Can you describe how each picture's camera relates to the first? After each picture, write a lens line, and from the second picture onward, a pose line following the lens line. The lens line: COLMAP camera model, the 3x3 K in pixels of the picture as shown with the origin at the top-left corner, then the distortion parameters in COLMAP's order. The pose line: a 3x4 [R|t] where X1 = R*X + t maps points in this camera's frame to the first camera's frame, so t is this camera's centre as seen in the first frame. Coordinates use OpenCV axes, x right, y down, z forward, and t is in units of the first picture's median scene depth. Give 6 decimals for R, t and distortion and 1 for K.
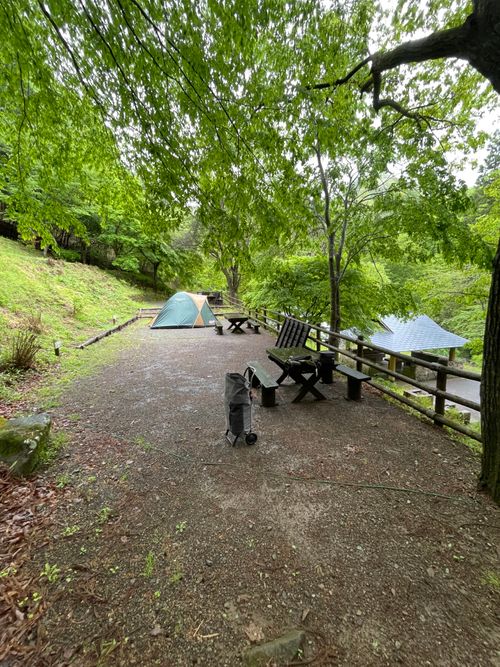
lens RADIAL K [[268.9, 0, 250.5], [0, 268.9, 330.2], [0, 0, 1]] dist [-0.003486, -0.000499]
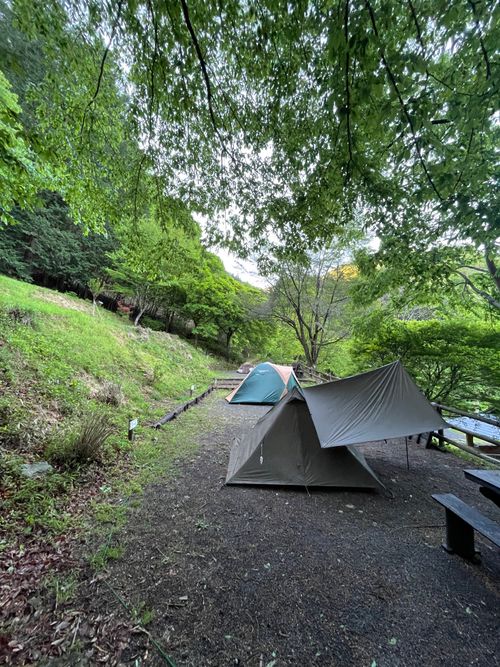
lens RADIAL K [[268.9, 0, 250.5], [0, 268.9, 330.2], [0, 0, 1]] dist [-0.003486, -0.000499]
pose [[0.974173, 0.000611, -0.225800, -0.102640], [-0.058513, 0.966521, -0.249826, -0.018923], [0.218088, 0.256586, 0.941595, 0.131246]]
